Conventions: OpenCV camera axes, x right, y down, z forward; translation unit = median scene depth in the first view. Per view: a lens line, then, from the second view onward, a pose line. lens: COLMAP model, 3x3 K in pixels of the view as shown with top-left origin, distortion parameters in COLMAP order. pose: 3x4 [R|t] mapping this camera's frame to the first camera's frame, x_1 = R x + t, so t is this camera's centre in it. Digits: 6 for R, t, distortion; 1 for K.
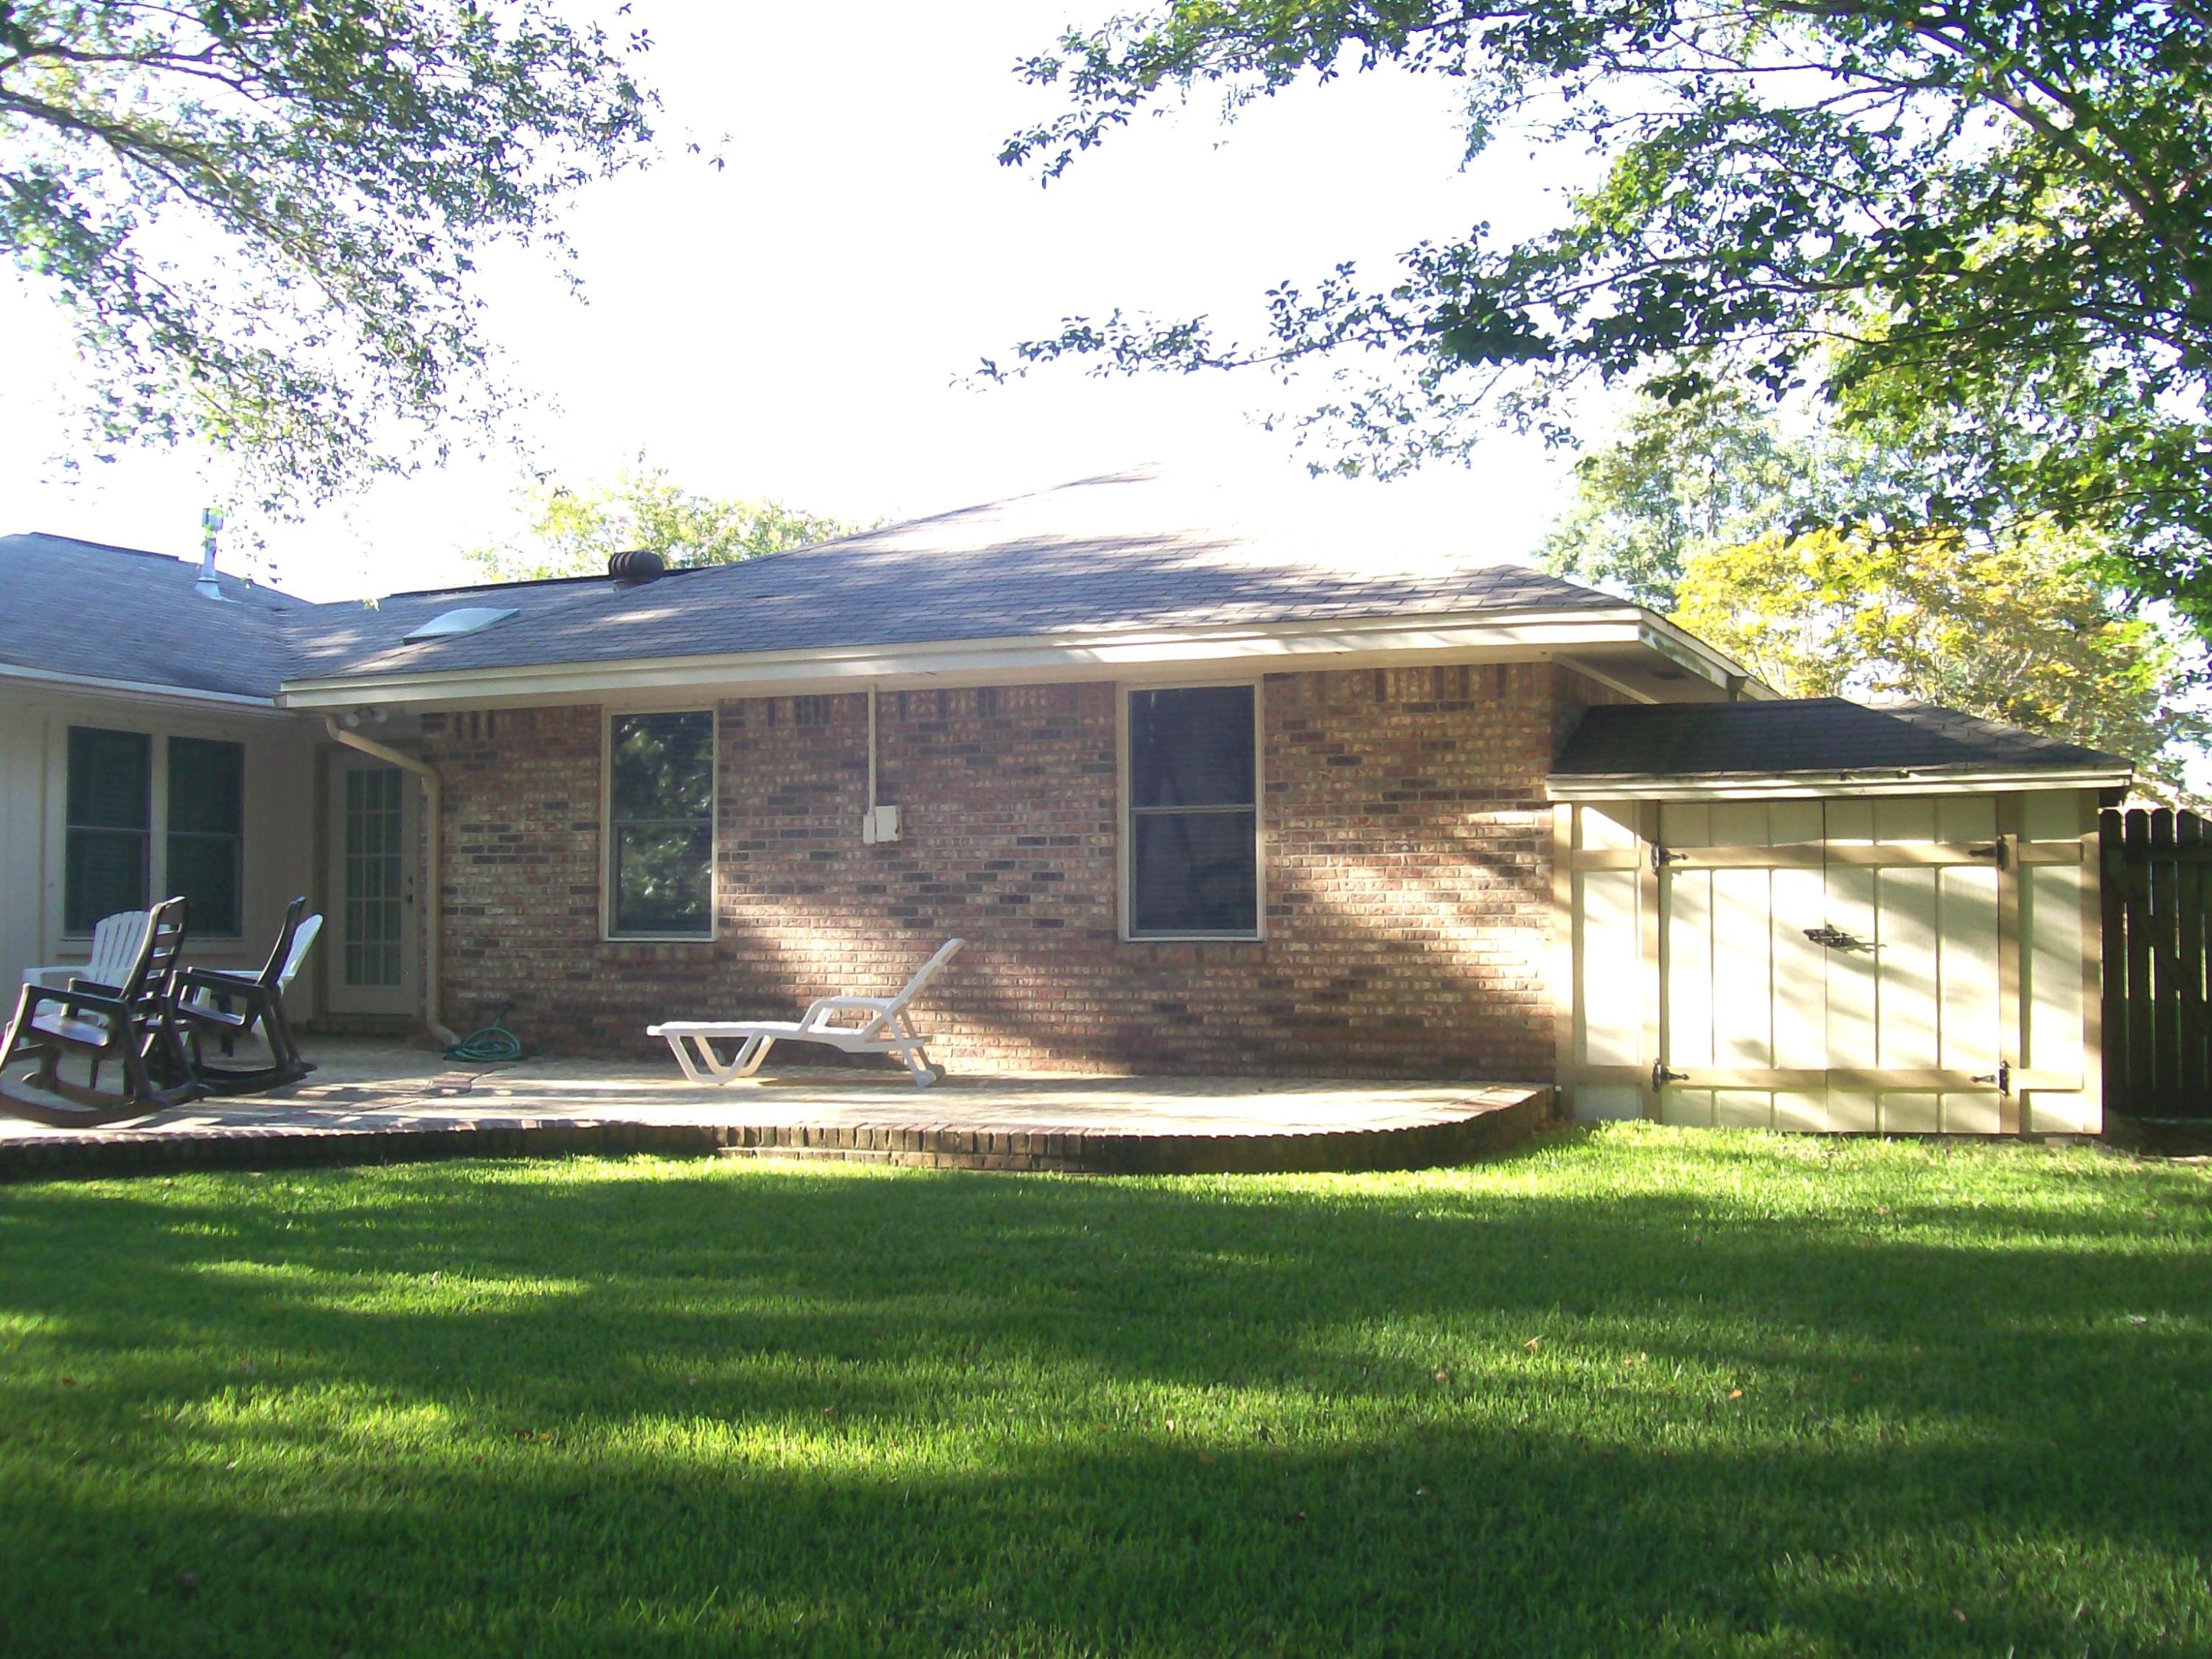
lens RADIAL K [[2409.7, 0, 1127.5], [0, 2409.7, 825.4], [0, 0, 1]] dist [-0.183995, 0.141164]
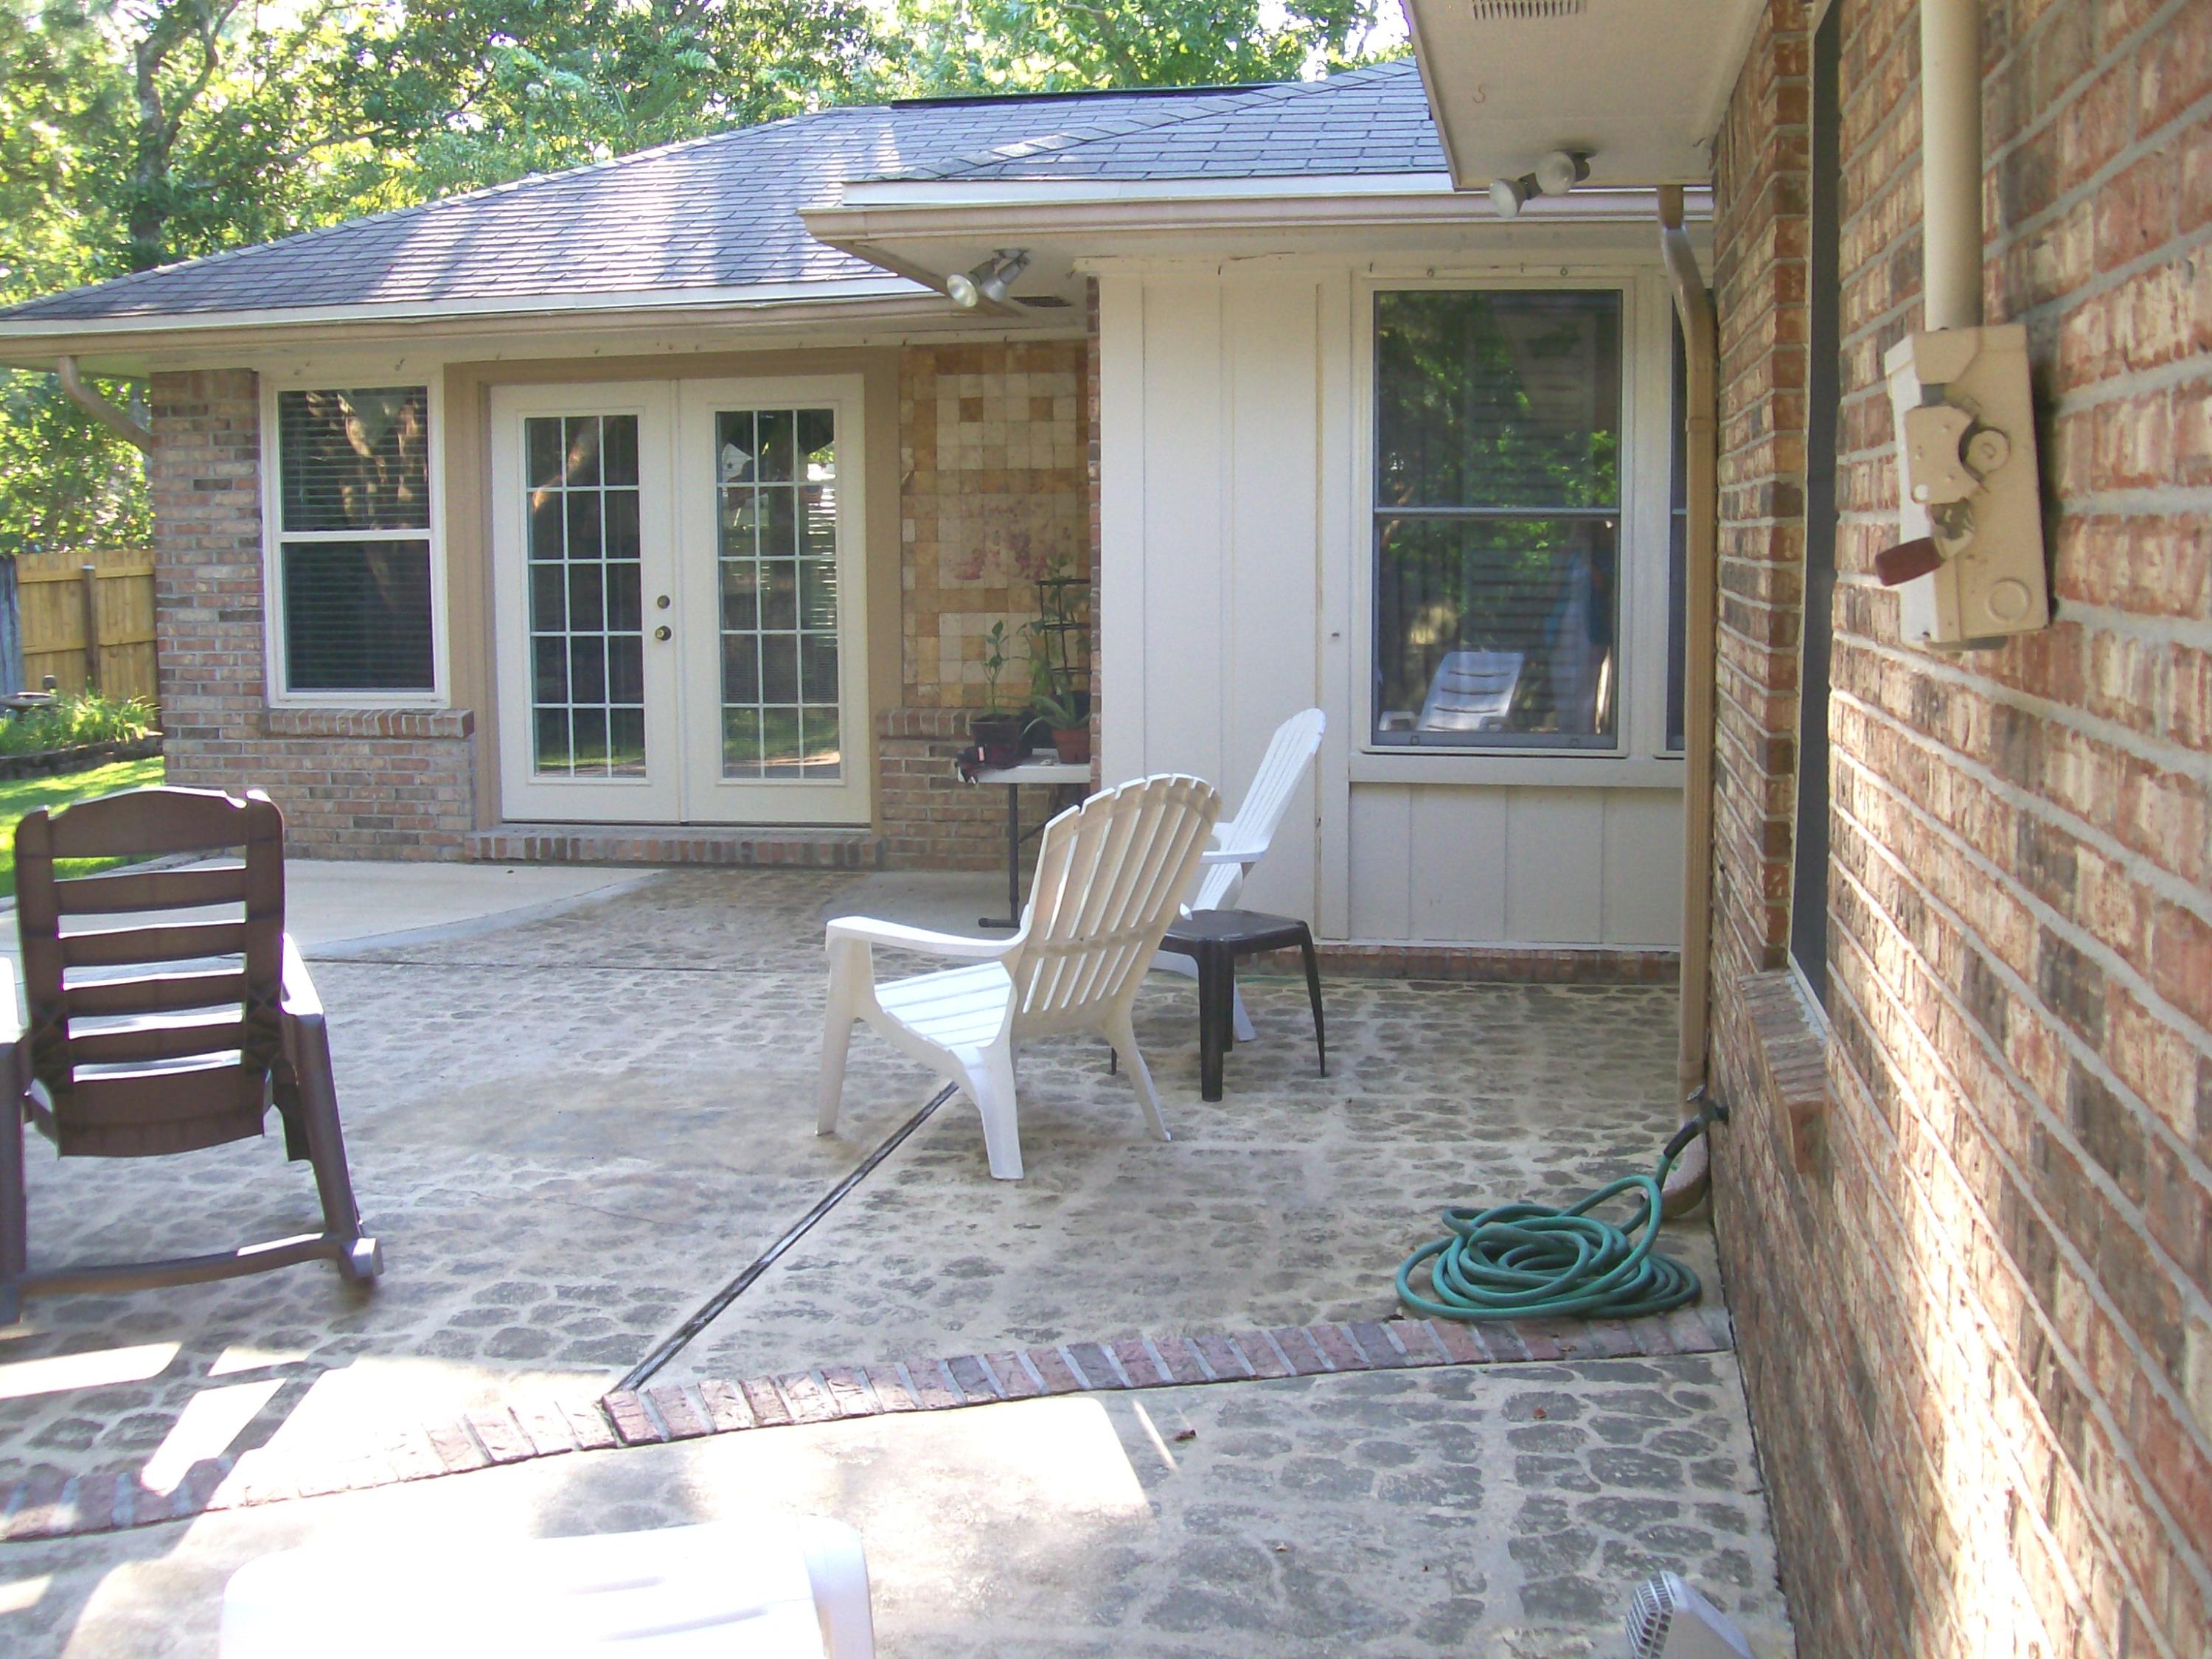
lens RADIAL K [[2409.7, 0, 1127.5], [0, 2409.7, 825.4], [0, 0, 1]] dist [-0.183995, 0.141164]
pose [[0.226580, 0.114120, -0.967284, 0.005469], [0.042969, 0.990974, 0.126980, -0.000410], [0.973044, -0.070334, 0.219632, 0.980301]]
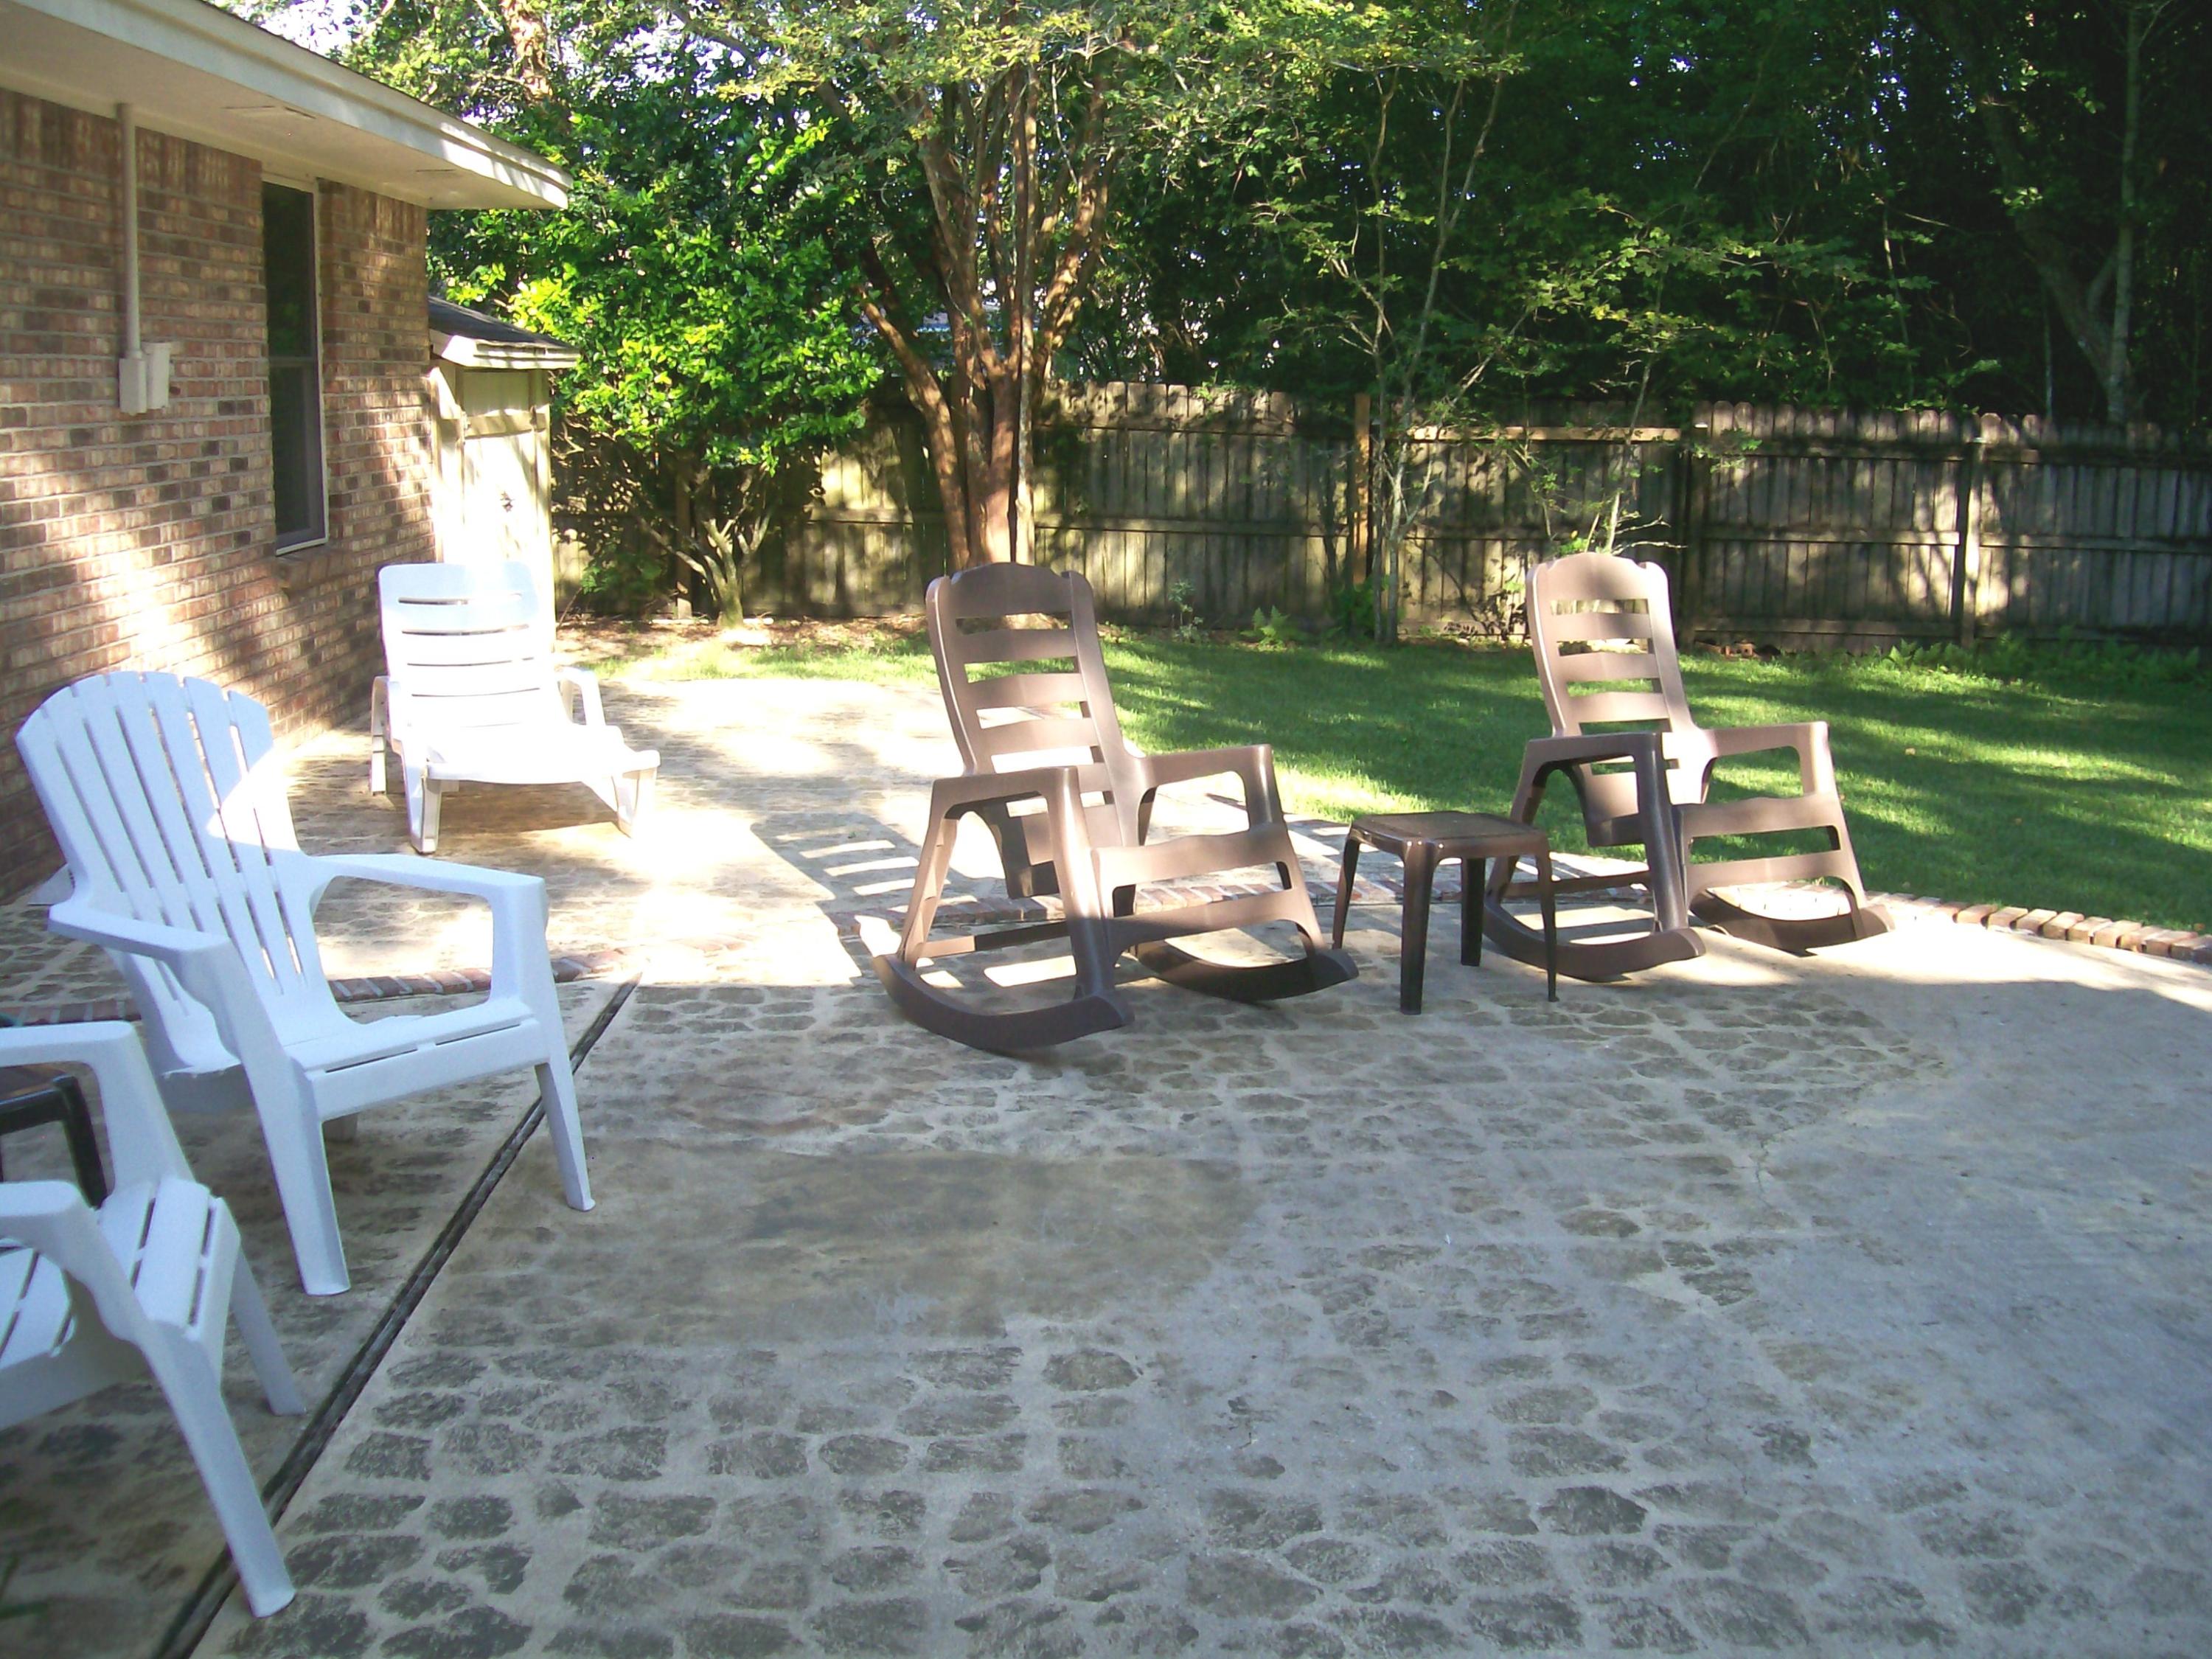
lens RADIAL K [[2401.5, 0, 1152.4], [0, 2401.5, 826.5], [0, 0, 1]] dist [-0.195833, 0.157634]
pose [[-0.444858, -0.166417, 0.880004, -0.707296], [-0.045269, 0.985507, 0.163485, 0.004137], [-0.894456, 0.032891, -0.445944, 1.086510]]
